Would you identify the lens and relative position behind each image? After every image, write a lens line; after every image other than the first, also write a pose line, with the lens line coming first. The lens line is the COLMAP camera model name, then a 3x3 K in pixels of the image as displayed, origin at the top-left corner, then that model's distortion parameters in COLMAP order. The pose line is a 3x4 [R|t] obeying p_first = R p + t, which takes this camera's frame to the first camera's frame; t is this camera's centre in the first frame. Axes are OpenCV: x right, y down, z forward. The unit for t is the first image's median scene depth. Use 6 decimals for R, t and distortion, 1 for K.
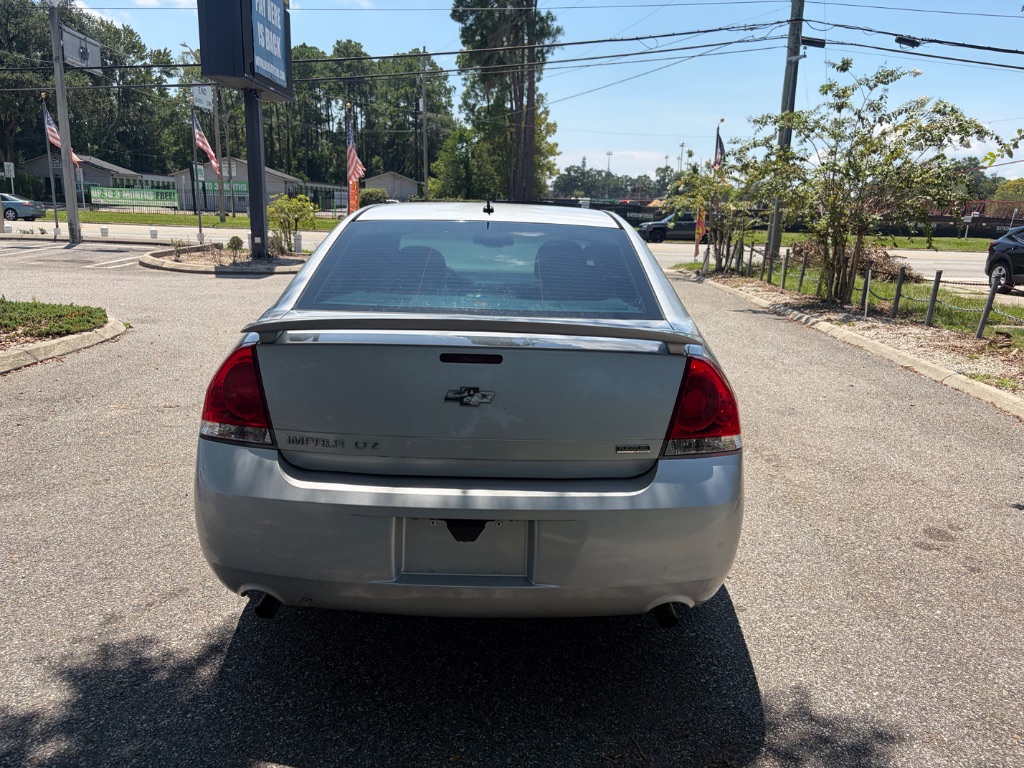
lens RADIAL K [[774.5, 0, 503.4], [0, 774.5, 393.2], [0, 0, 1]] dist [0.026478, -0.031139]
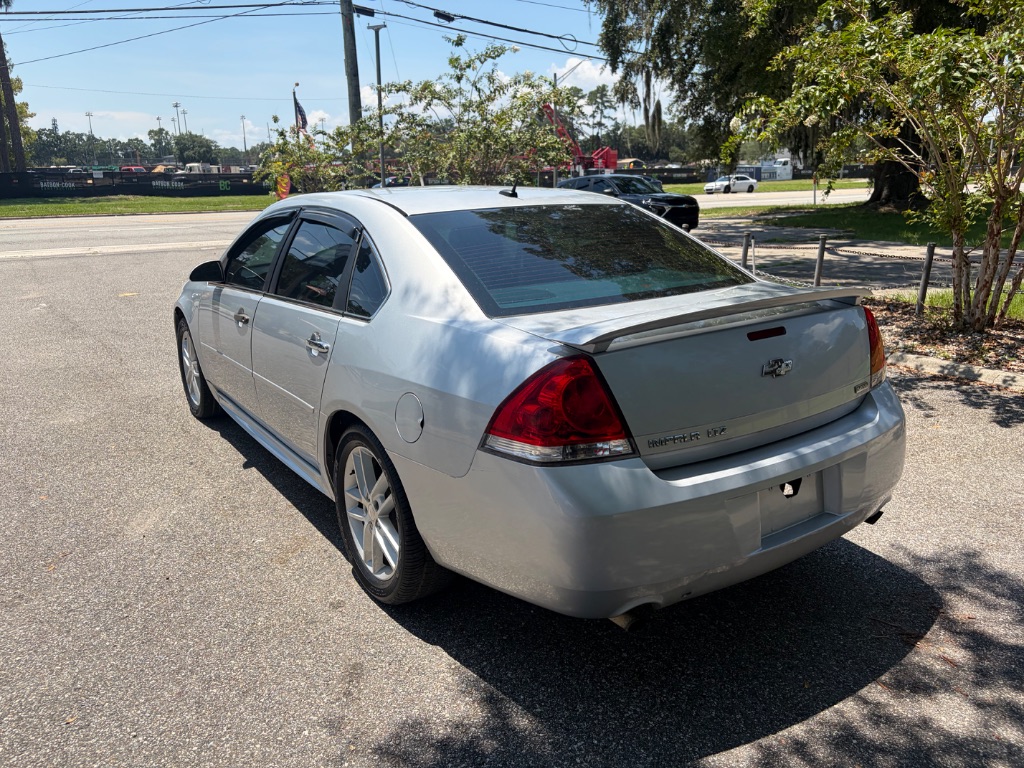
lens RADIAL K [[774.5, 0, 505.4], [0, 774.5, 384.7], [0, 0, 1]] dist [0.026478, -0.031139]
pose [[0.825695, -0.185774, 0.532650, -0.098391], [0.167115, 0.982389, 0.083575, -0.013277], [-0.538795, 0.020006, 0.842199, 0.028484]]
